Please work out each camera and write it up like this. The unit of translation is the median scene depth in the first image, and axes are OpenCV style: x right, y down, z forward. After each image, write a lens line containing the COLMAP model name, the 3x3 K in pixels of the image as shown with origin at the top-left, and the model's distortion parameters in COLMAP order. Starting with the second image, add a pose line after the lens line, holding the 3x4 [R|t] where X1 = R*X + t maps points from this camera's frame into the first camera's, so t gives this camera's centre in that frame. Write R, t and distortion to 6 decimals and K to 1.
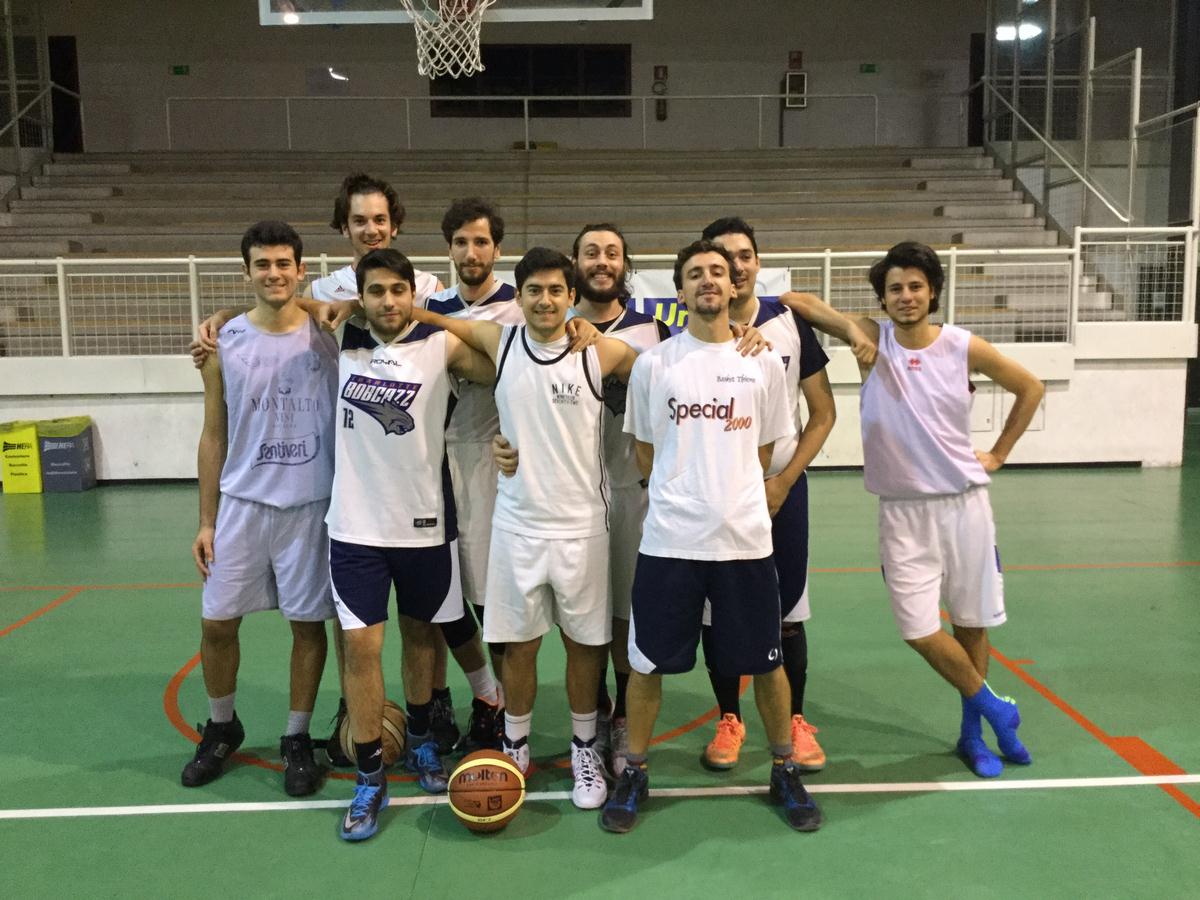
lens RADIAL K [[1074.8, 0, 600.0], [0, 1074.8, 450.0], [0, 0, 1]] dist [0.069377, -0.102584]
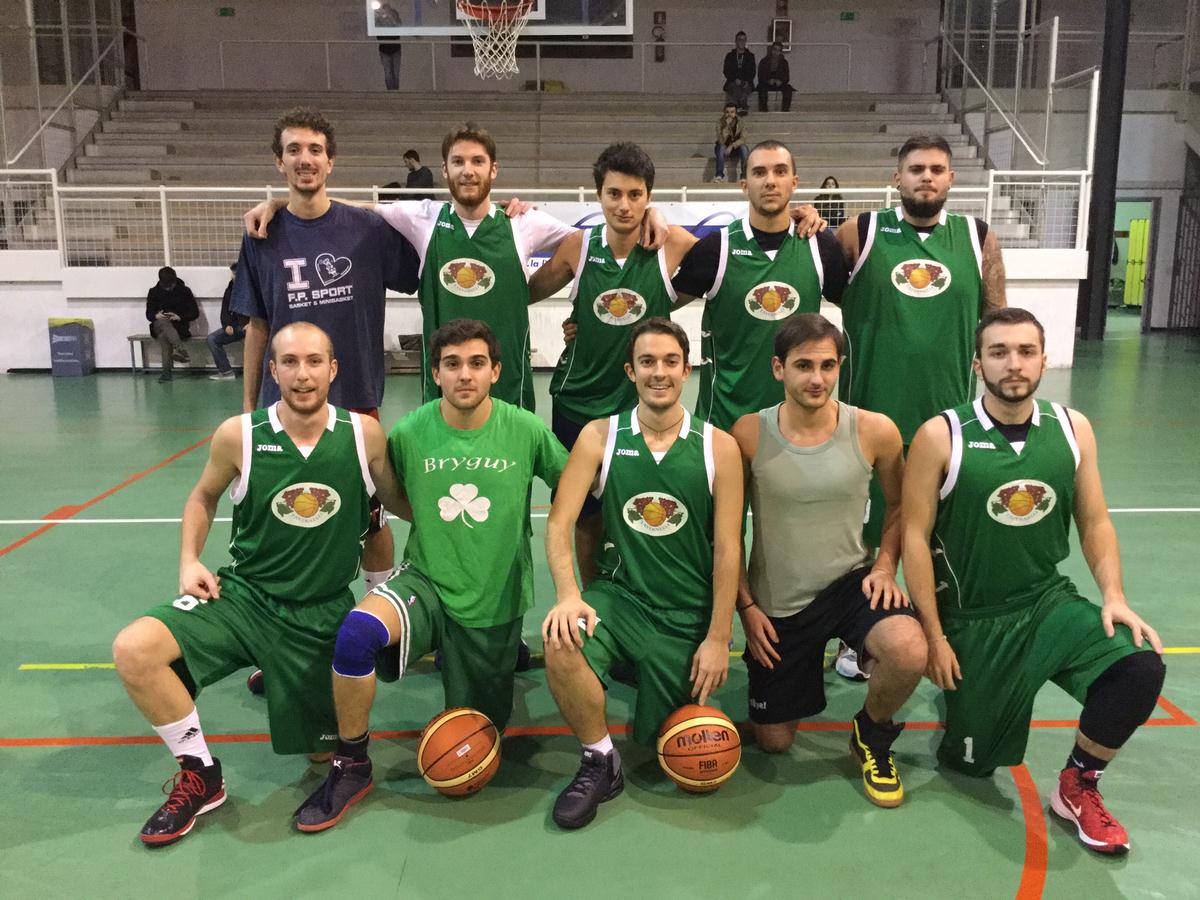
lens RADIAL K [[1075.5, 0, 603.6], [0, 1075.5, 427.8], [0, 0, 1]] dist [0.076919, -0.105065]
pose [[0.999934, 0.011486, 0.000329, 0.004959], [-0.011489, 0.998828, 0.047014, 0.023631], [0.000212, -0.047015, 0.998894, -0.174668]]
